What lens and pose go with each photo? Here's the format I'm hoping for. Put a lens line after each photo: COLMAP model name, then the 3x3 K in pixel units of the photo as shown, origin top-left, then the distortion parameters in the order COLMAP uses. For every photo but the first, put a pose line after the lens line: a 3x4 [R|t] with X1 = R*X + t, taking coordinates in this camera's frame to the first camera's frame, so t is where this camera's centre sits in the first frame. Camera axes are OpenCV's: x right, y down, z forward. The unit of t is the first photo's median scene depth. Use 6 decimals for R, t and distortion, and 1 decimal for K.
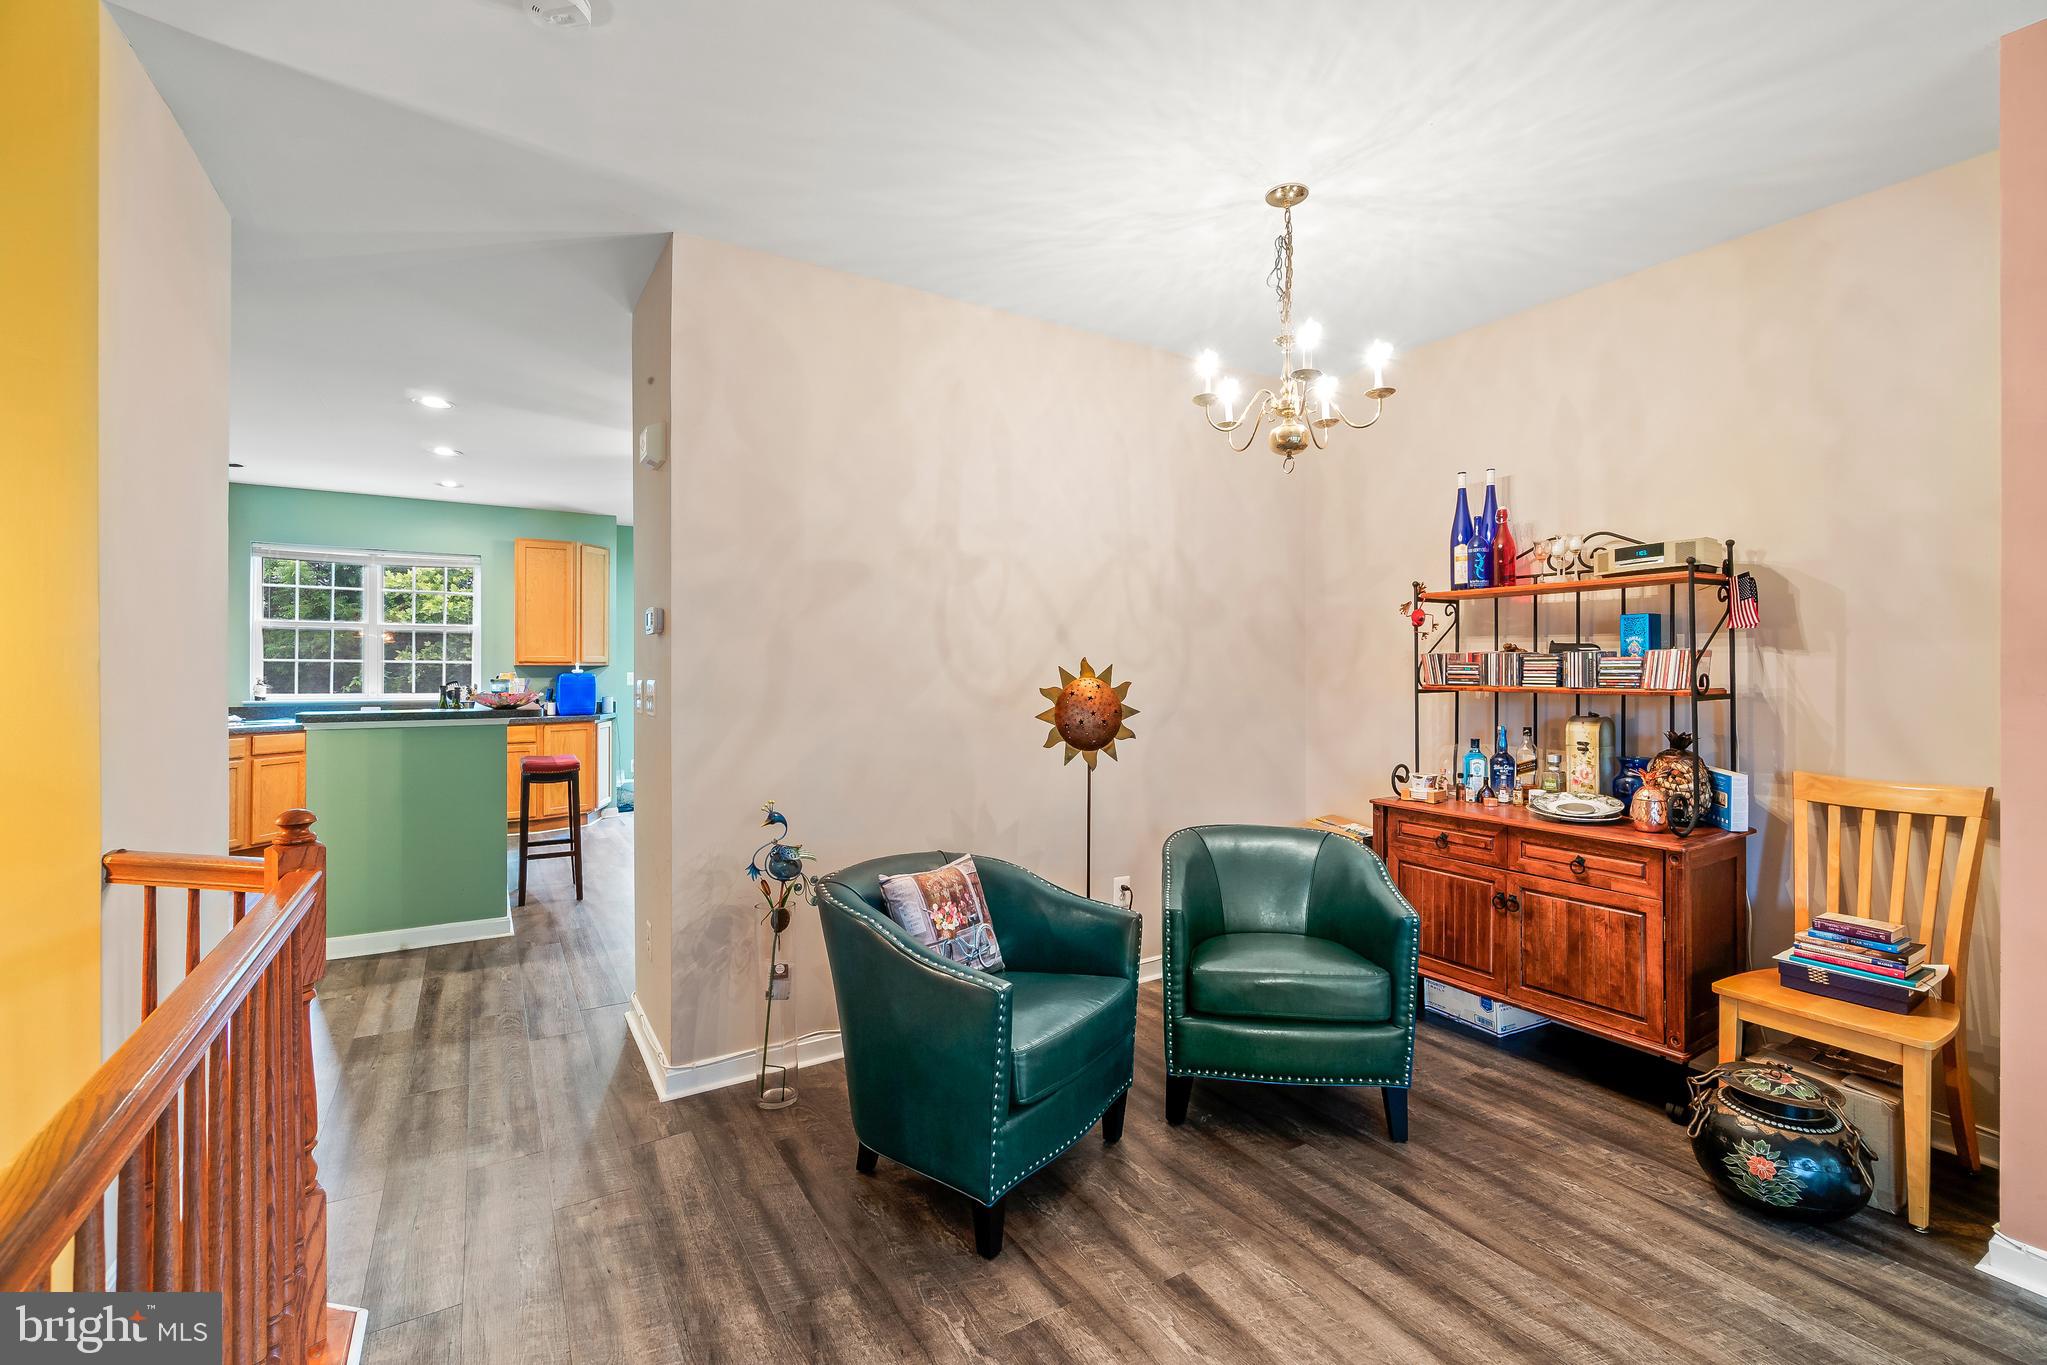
lens RADIAL K [[882.0, 0, 1027.0], [0, 882.0, 665.4], [0, 0, 1]] dist [-0.001232, 0.000052]
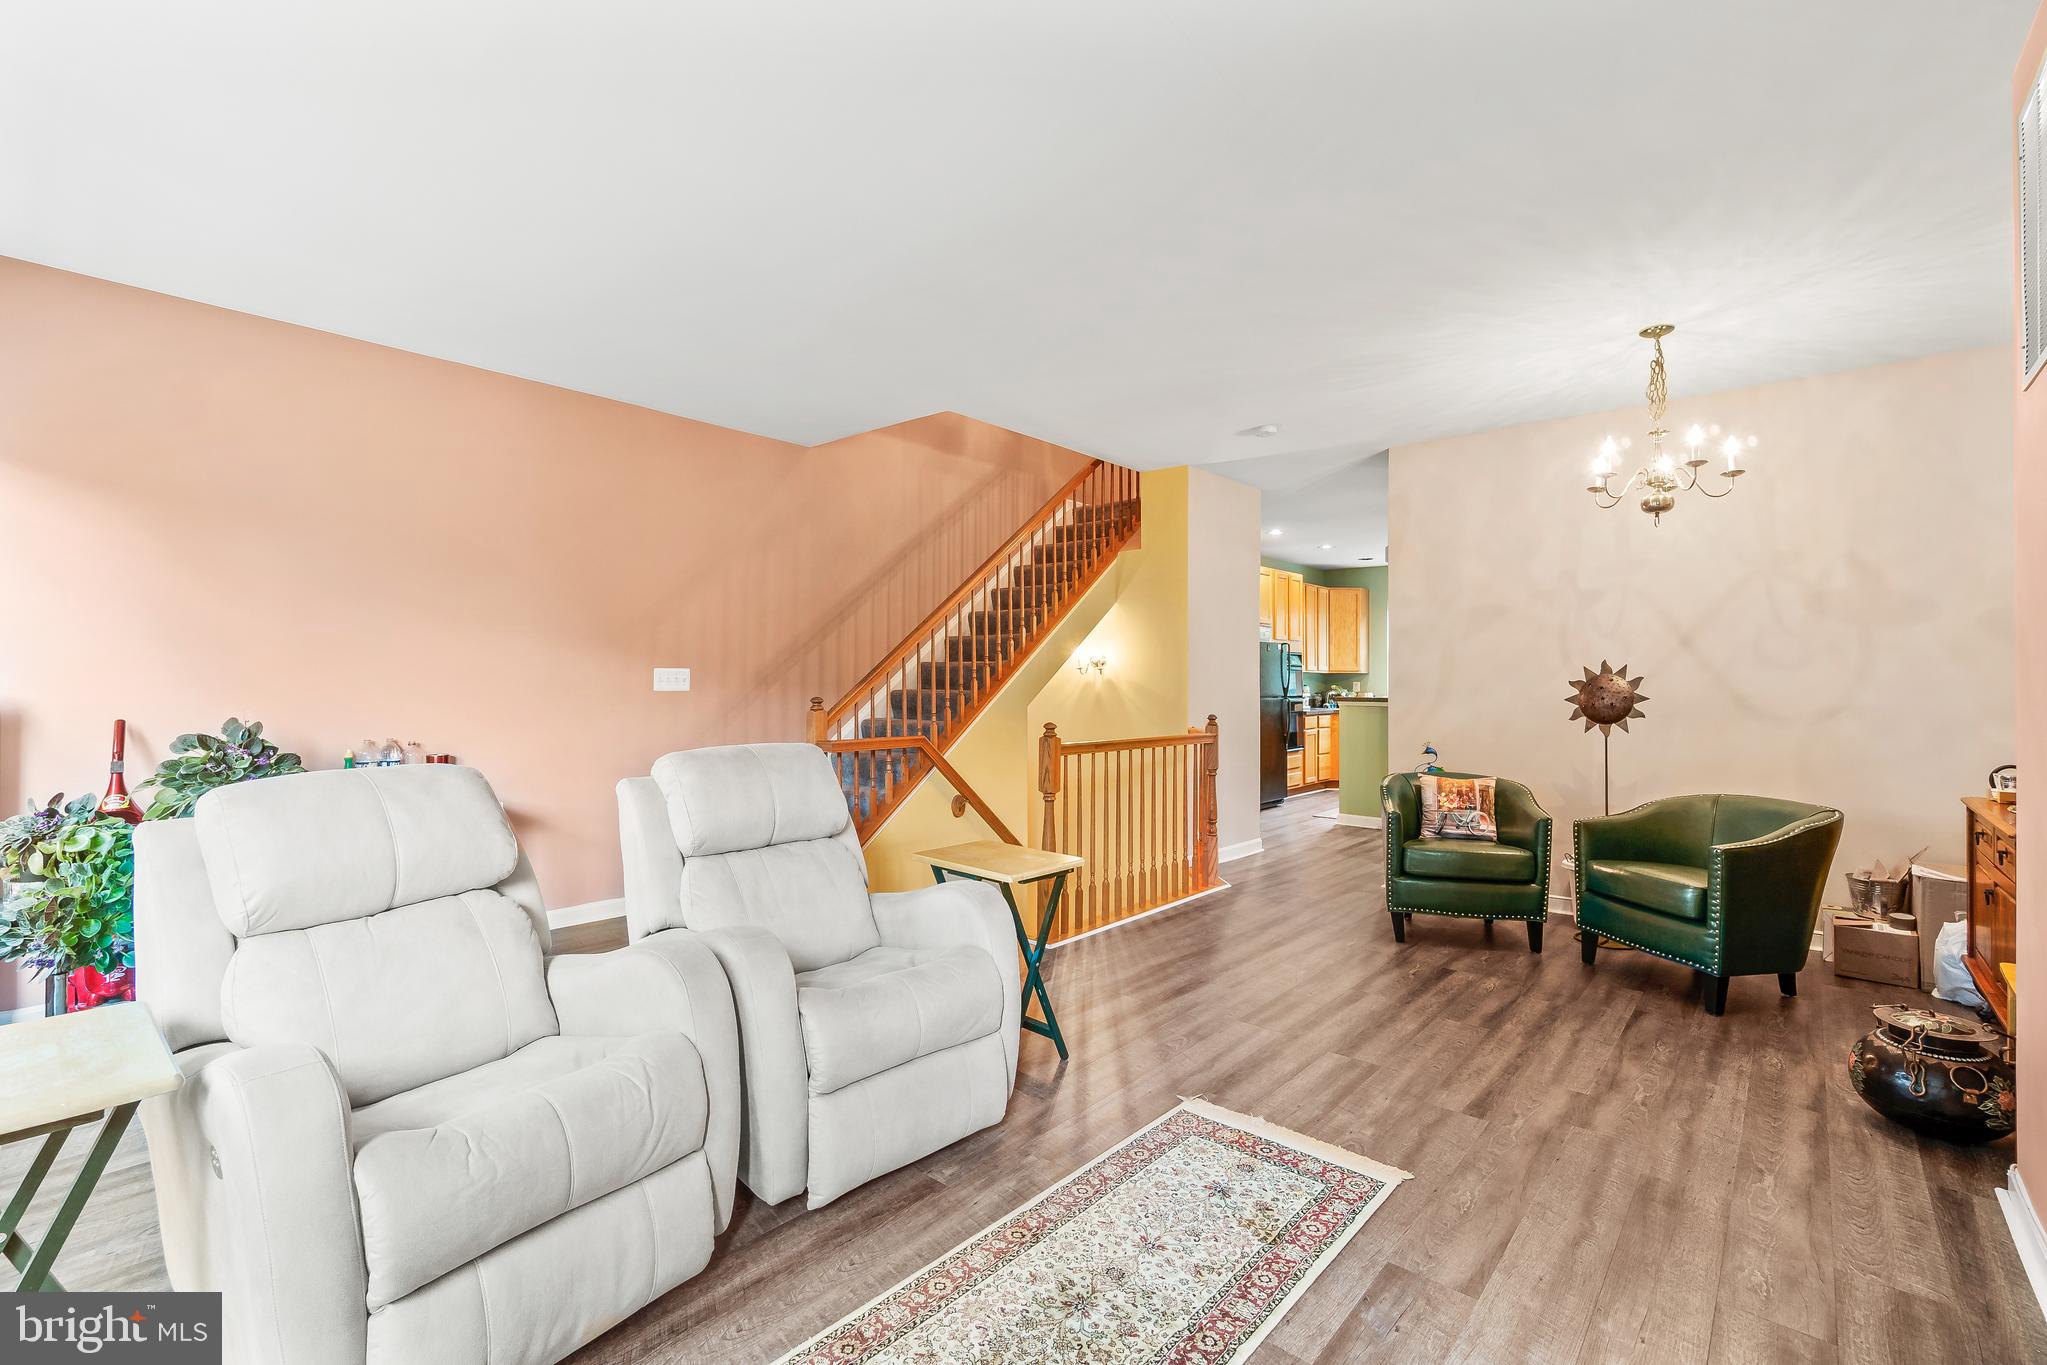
lens RADIAL K [[901.2, 0, 1023.5], [0, 901.2, 682.5], [0, 0, 1]] dist [-0.004377, -0.000506]
pose [[0.287458, 0.000422, -0.957793, 1.213608], [0.002309, 0.999997, 0.001134, 0.024149], [0.957790, -0.002537, 0.287457, -0.340878]]
